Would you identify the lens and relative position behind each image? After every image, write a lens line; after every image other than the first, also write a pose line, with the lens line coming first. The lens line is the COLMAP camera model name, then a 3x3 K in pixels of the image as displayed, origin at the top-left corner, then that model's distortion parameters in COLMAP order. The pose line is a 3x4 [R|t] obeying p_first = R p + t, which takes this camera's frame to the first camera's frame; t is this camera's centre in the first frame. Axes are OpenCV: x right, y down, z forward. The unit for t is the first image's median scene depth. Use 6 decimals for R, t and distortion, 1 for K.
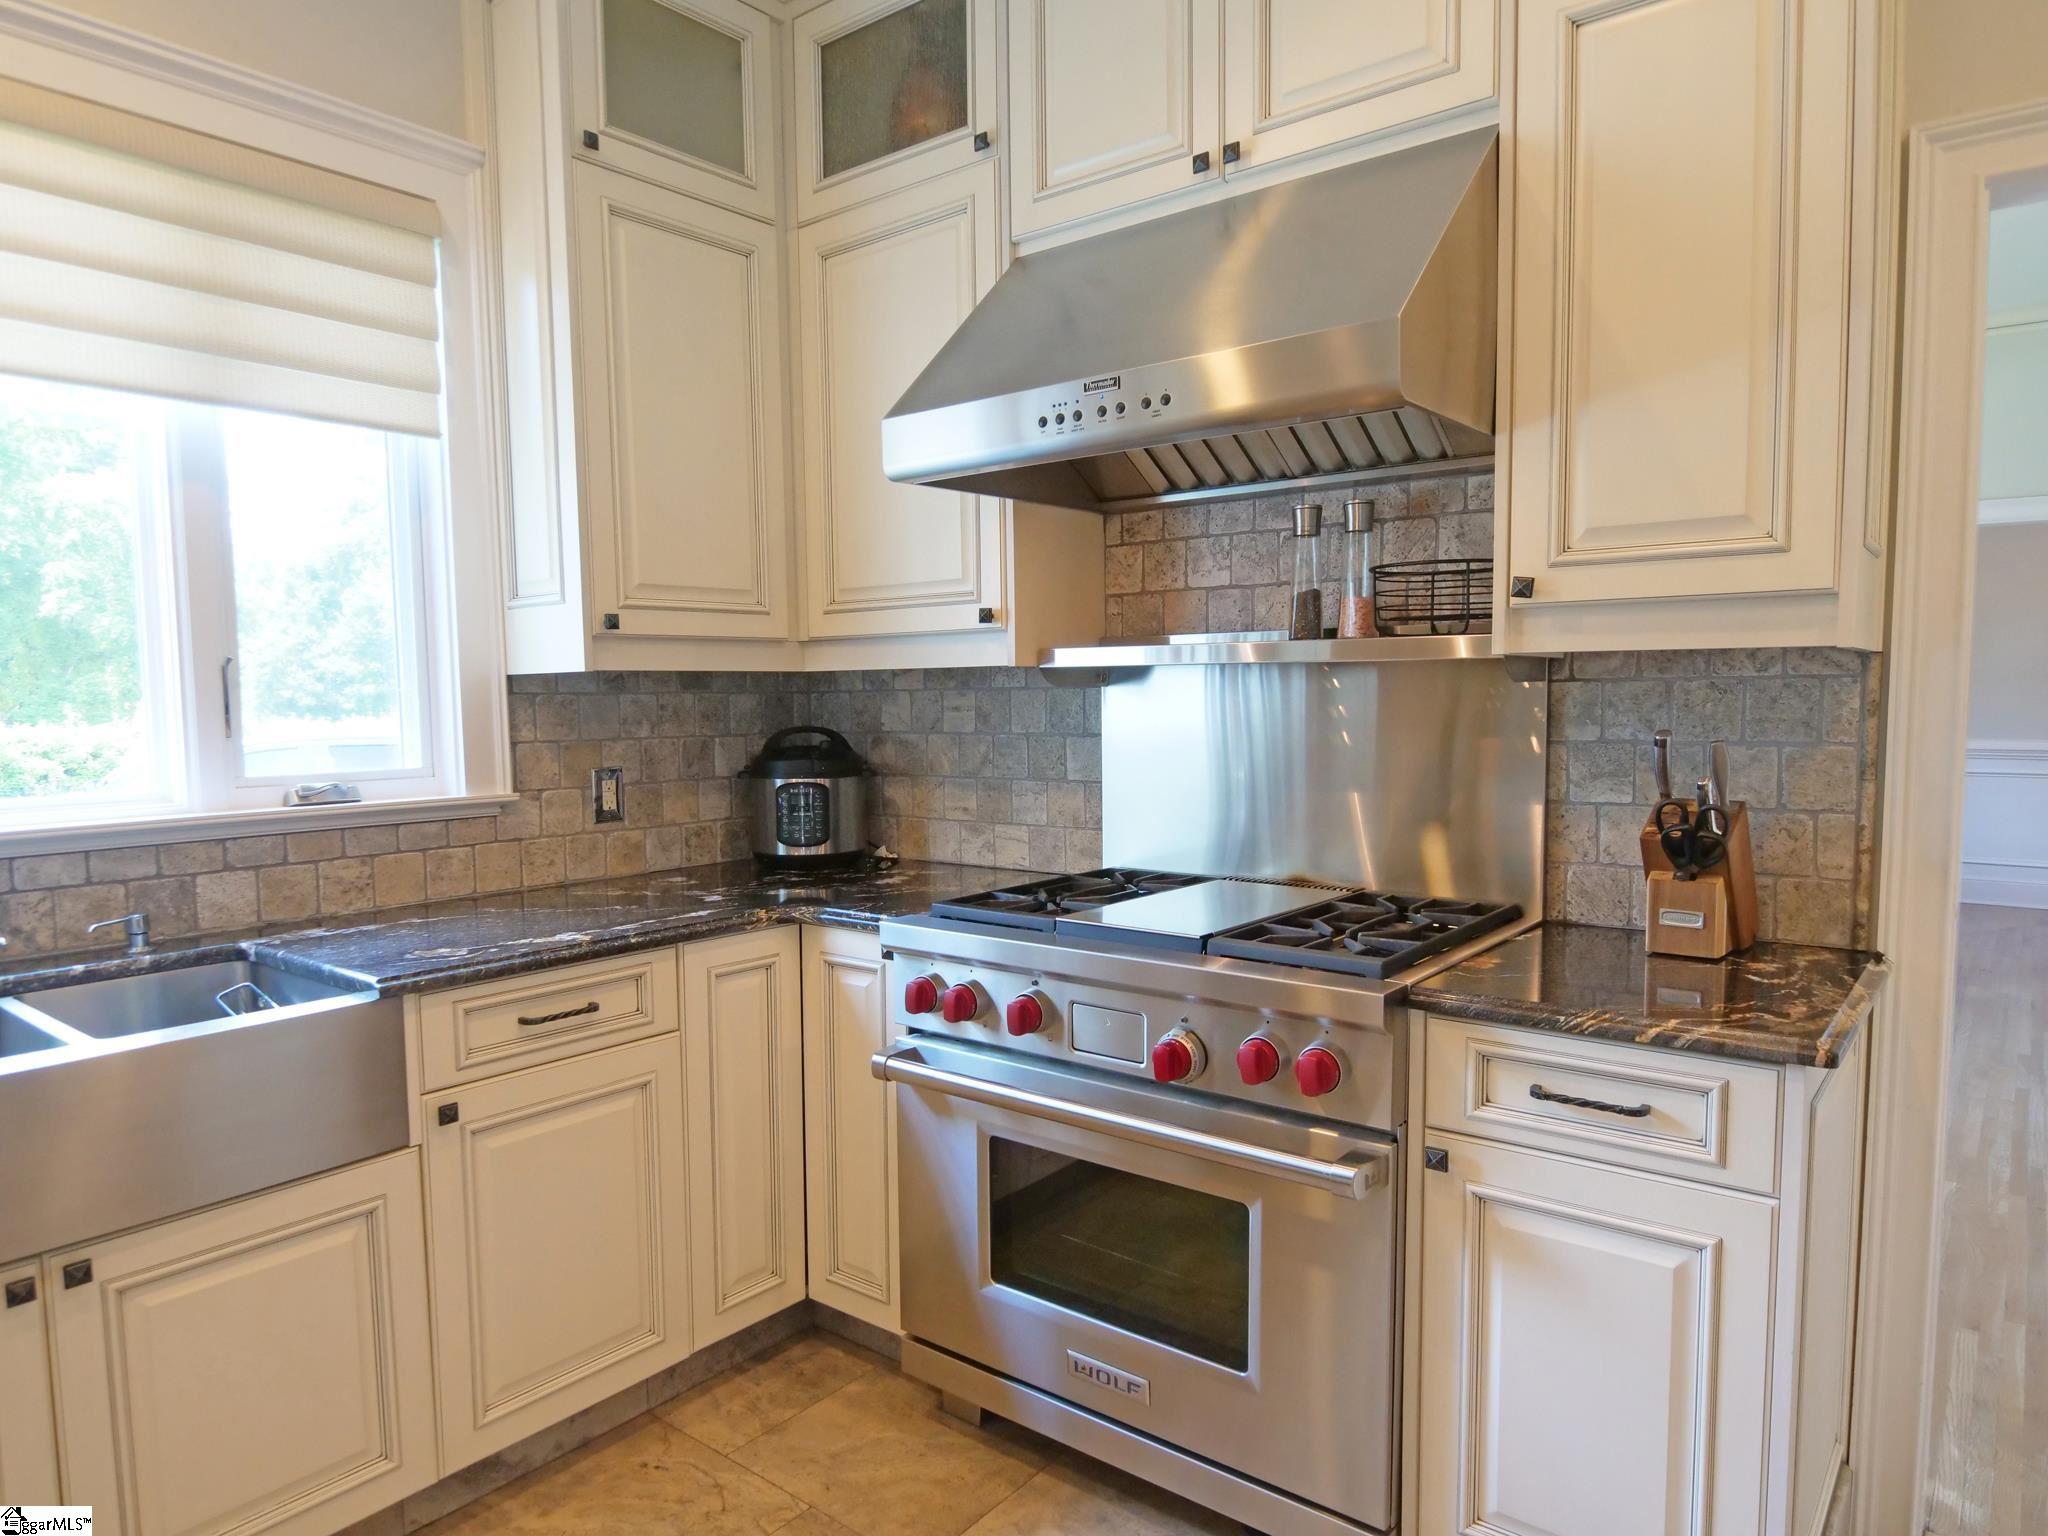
lens RADIAL K [[1296.7, 0, 1019.7], [0, 1296.7, 794.6], [0, 0, 1]] dist [-0.006625, 0.005131]
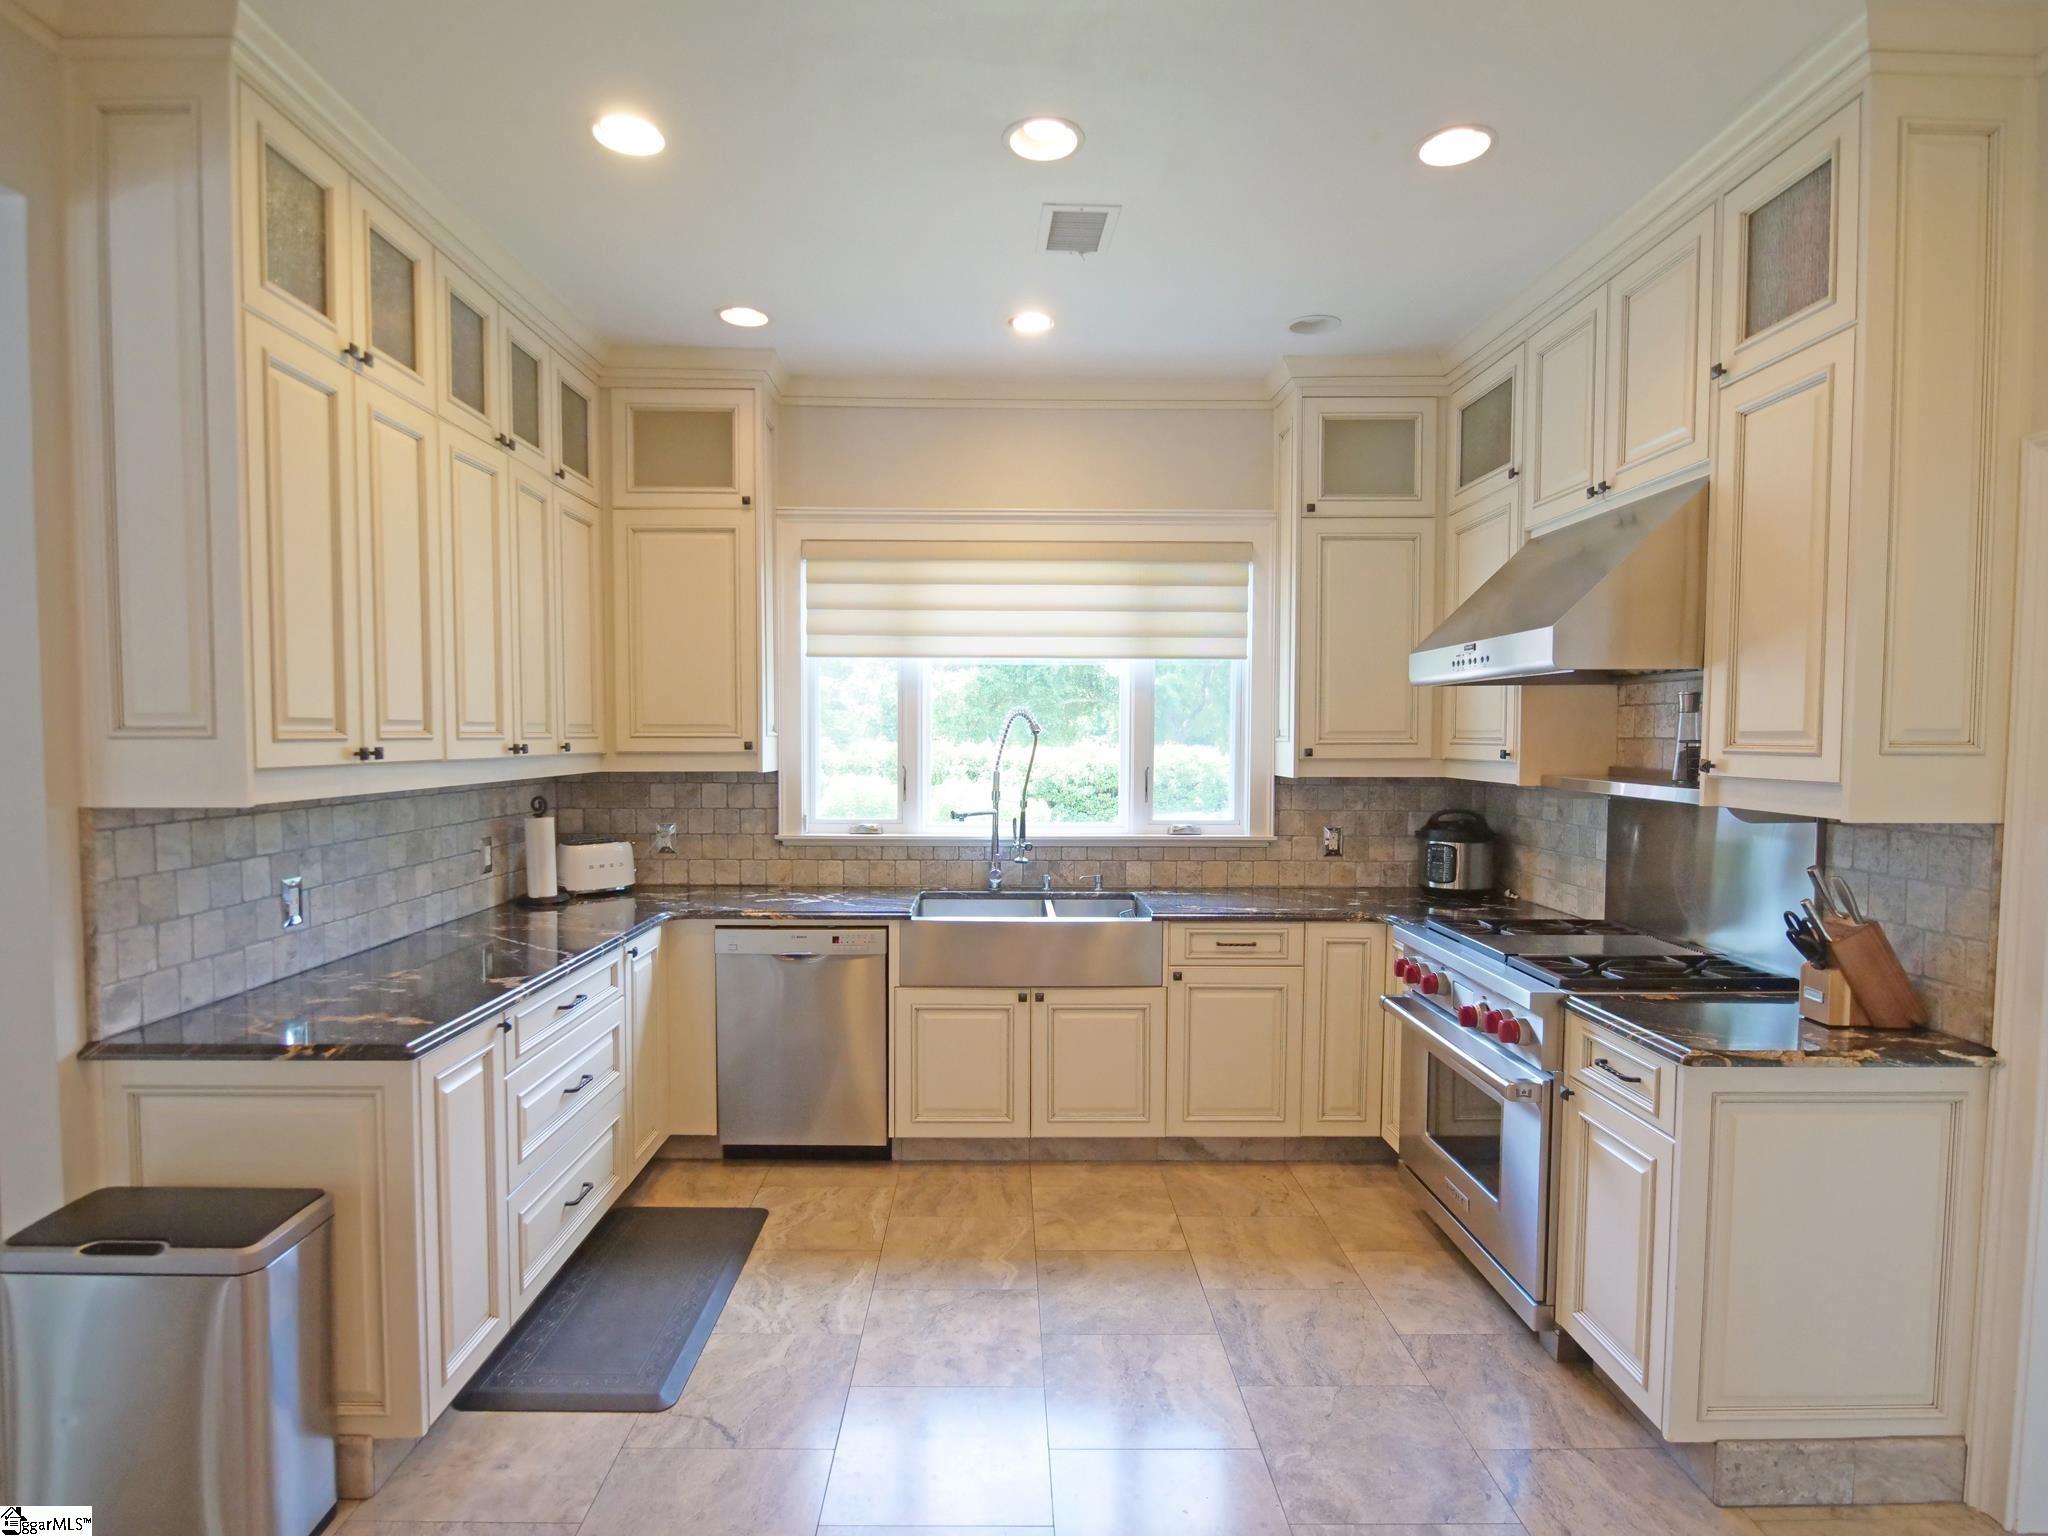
lens RADIAL K [[1099.7, 0, 1017.1], [0, 1099.7, 793.6], [0, 0, 1]] dist [-0.002926, -0.001335]
pose [[0.643611, 0.056306, -0.763278, 0.662109], [-0.073037, 0.997257, 0.011980, -0.061173], [0.761860, 0.048037, 0.645959, -0.382670]]
